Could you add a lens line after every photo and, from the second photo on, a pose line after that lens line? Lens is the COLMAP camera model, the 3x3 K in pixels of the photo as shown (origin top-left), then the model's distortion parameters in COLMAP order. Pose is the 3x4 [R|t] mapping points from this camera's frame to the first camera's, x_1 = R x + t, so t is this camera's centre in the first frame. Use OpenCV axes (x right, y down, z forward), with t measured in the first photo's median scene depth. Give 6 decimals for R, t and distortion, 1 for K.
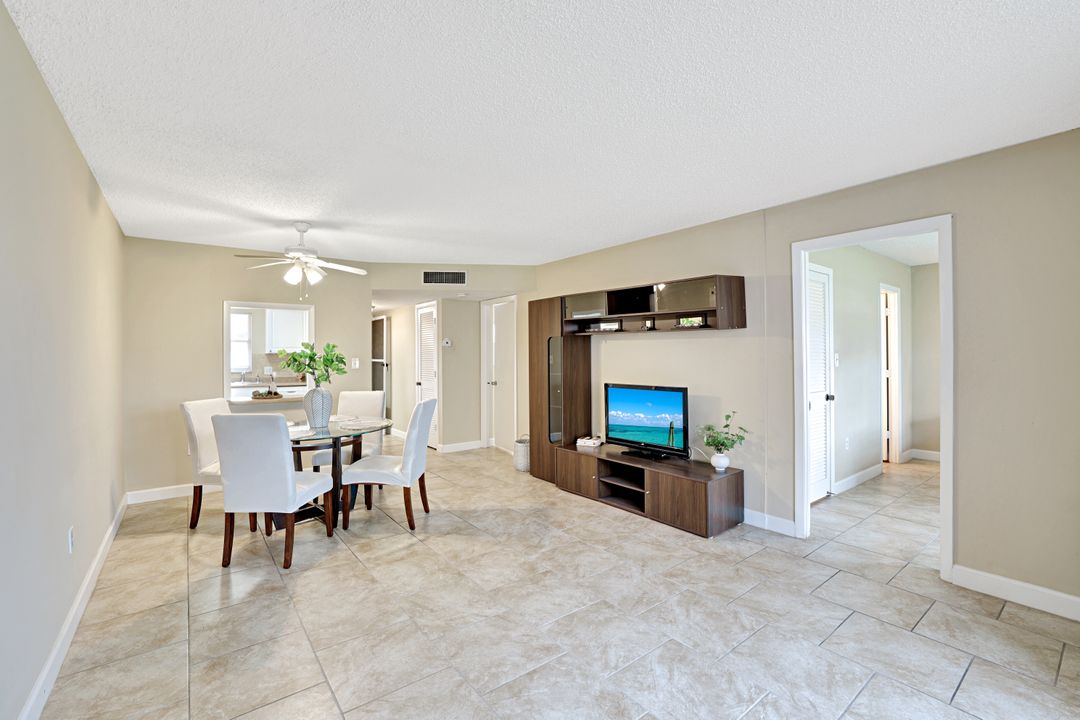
lens RADIAL K [[457.3, 0, 536.5], [0, 457.3, 356.9], [0, 0, 1]] dist [-0.004113, -0.000022]
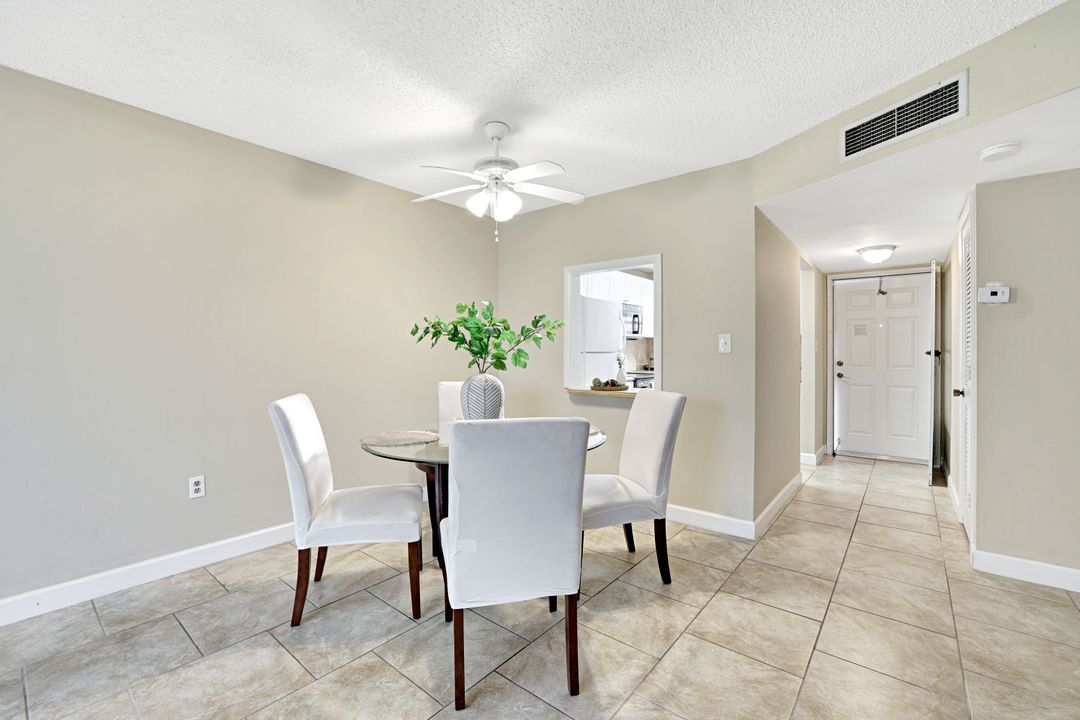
lens RADIAL K [[457.3, 0, 539.5], [0, 457.3, 351.7], [0, 0, 1]] dist [-0.004113, -0.000022]
pose [[0.209015, 0.012249, -0.977836, 0.194252], [0.000011, 0.999922, 0.012528, 0.026212], [0.977912, -0.002630, 0.208998, 1.082860]]
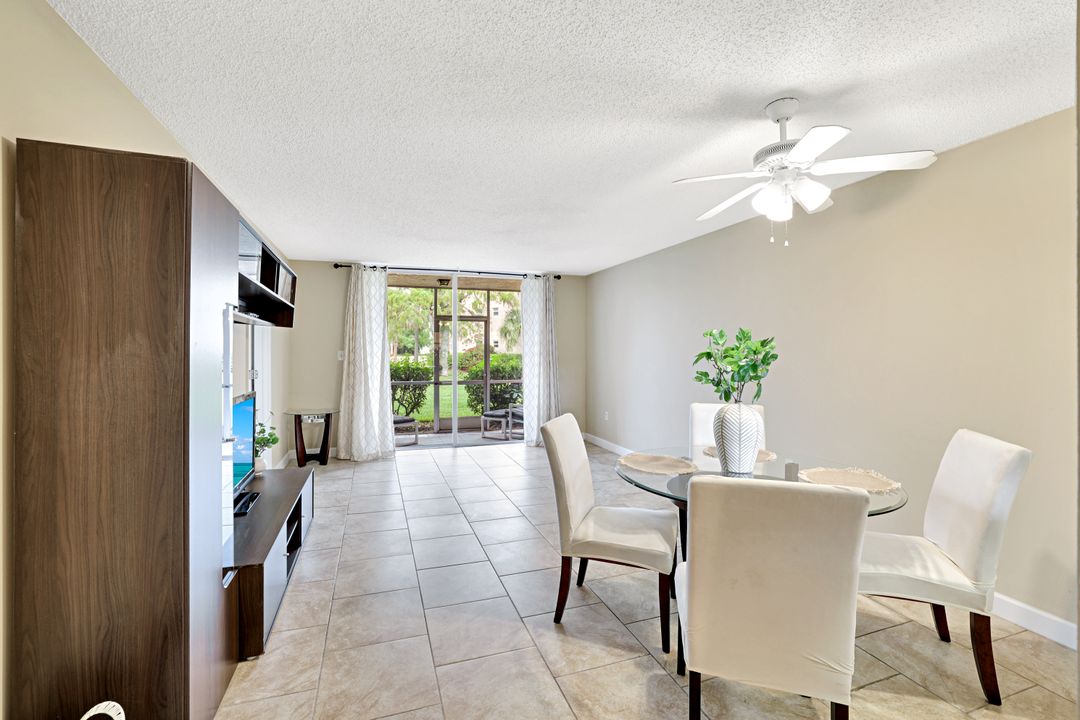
lens RADIAL K [[457.3, 0, 538.8], [0, 457.3, 357.9], [0, 0, 1]] dist [-0.004113, -0.000022]
pose [[-0.949978, -0.007551, 0.312226, -0.488892], [-0.004274, 0.999928, 0.011180, -0.006861], [-0.312288, 0.009286, -0.949942, 1.915228]]
